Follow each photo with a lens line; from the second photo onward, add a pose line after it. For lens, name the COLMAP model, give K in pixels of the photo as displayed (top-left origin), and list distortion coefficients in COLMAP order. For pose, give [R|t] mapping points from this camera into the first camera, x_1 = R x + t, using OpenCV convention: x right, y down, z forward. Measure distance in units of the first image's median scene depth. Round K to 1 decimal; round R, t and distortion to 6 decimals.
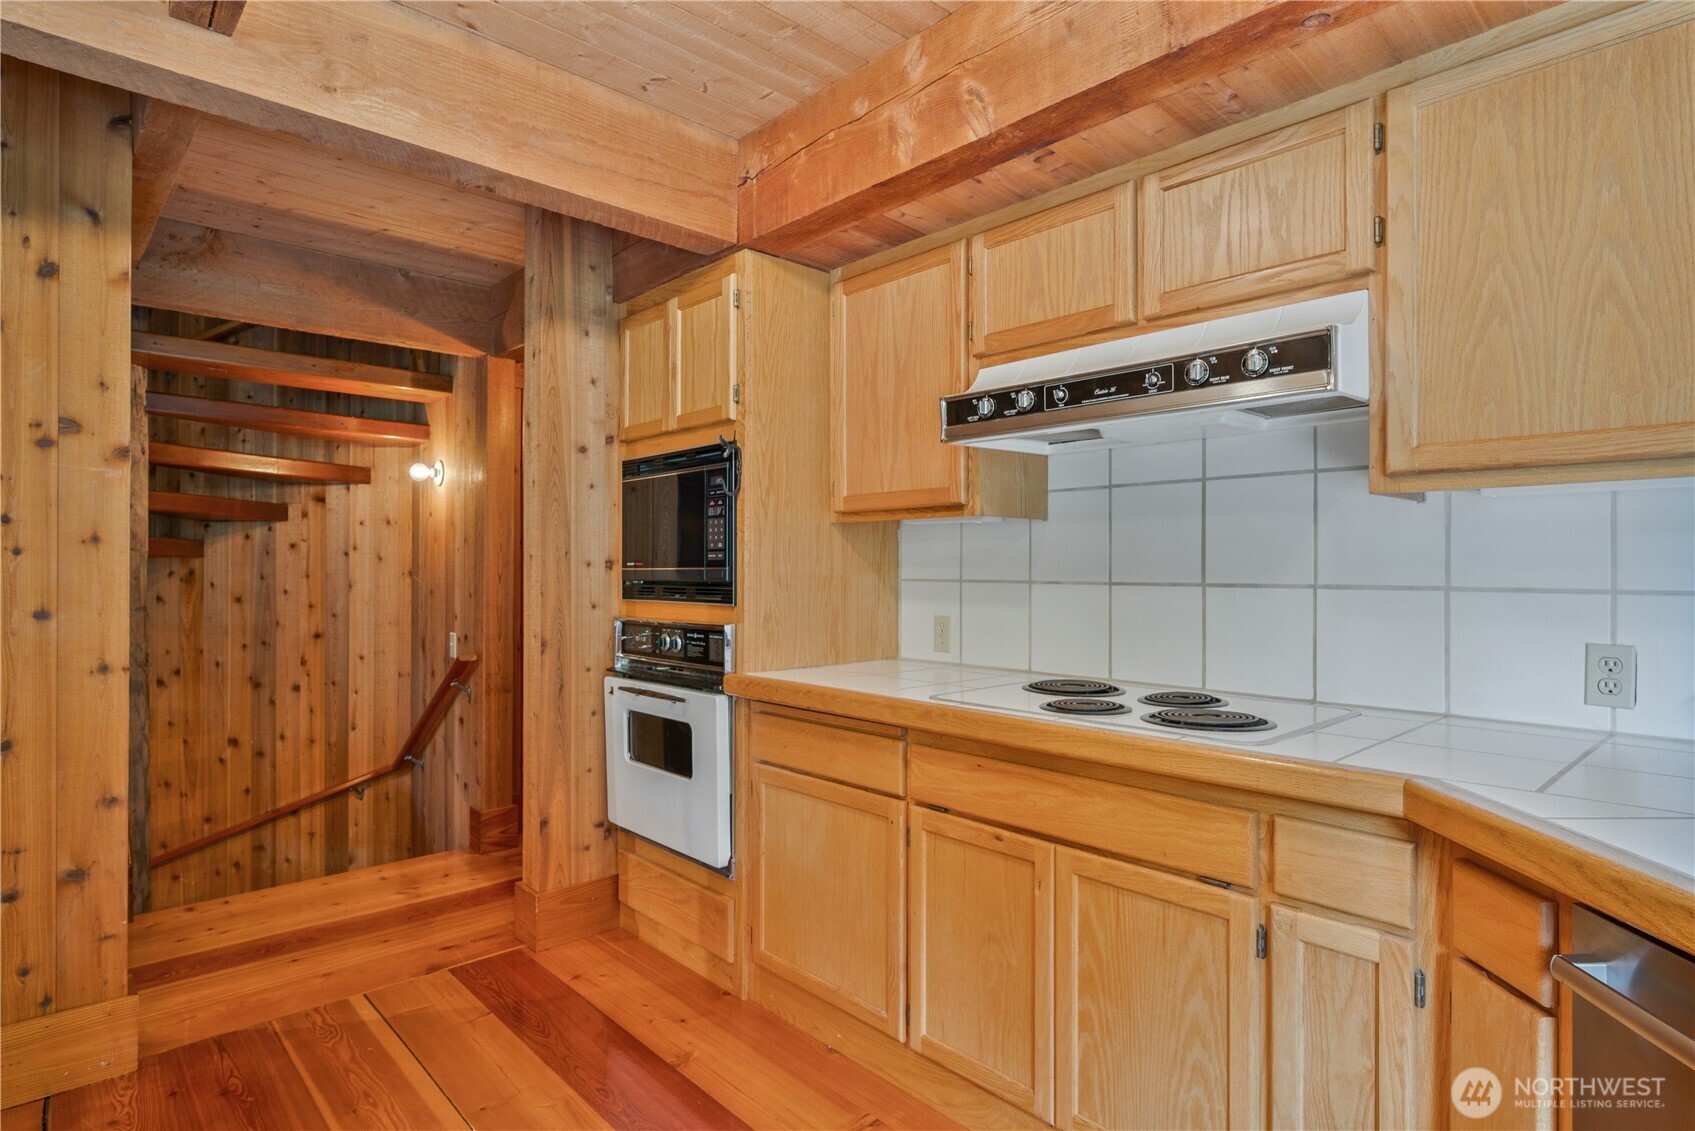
lens RADIAL K [[893.5, 0, 847.5], [0, 893.5, 565.5], [0, 0, 1]] dist [0.000955, 0.000591]
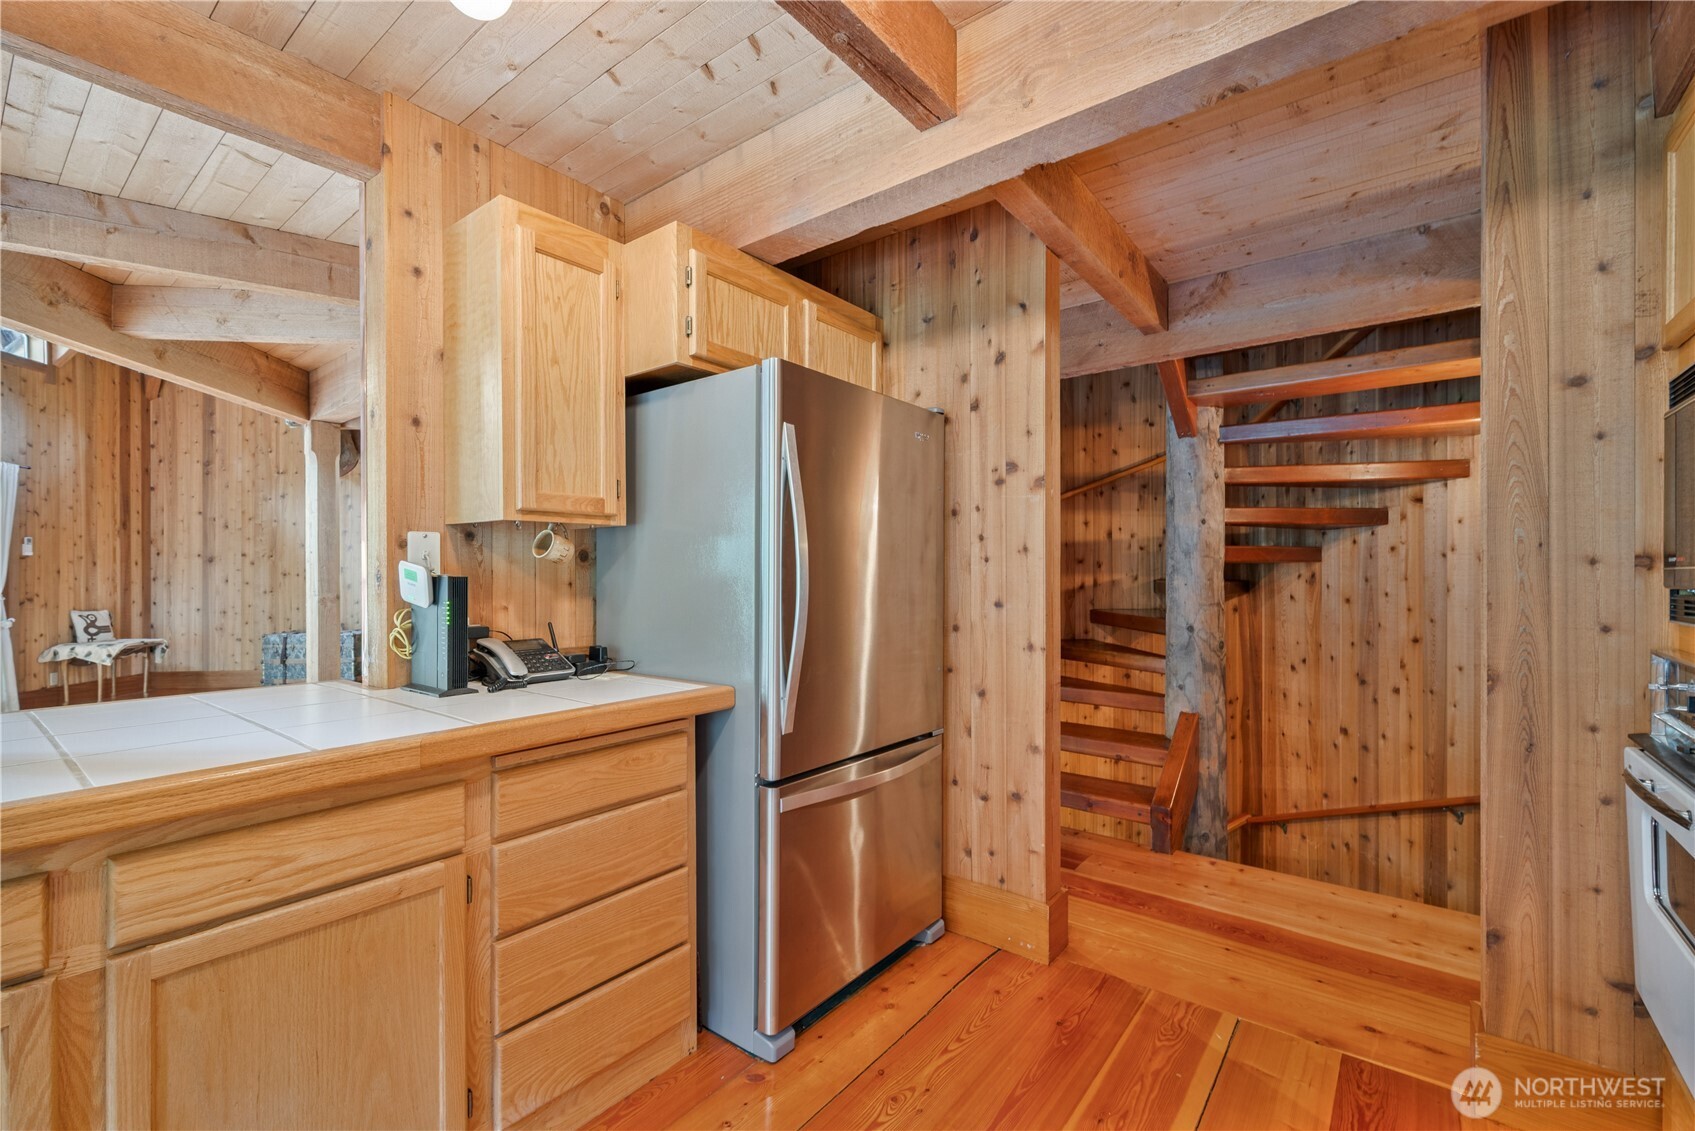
lens RADIAL K [[724.0, 0, 852.5], [0, 724.0, 574.4], [0, 0, 1]] dist [0.000244, 0.000033]
pose [[0.162126, -0.001077, -0.986769, 0.085133], [0.006445, 0.999979, -0.000032, 0.002984], [0.986749, -0.006355, 0.162130, 0.268690]]
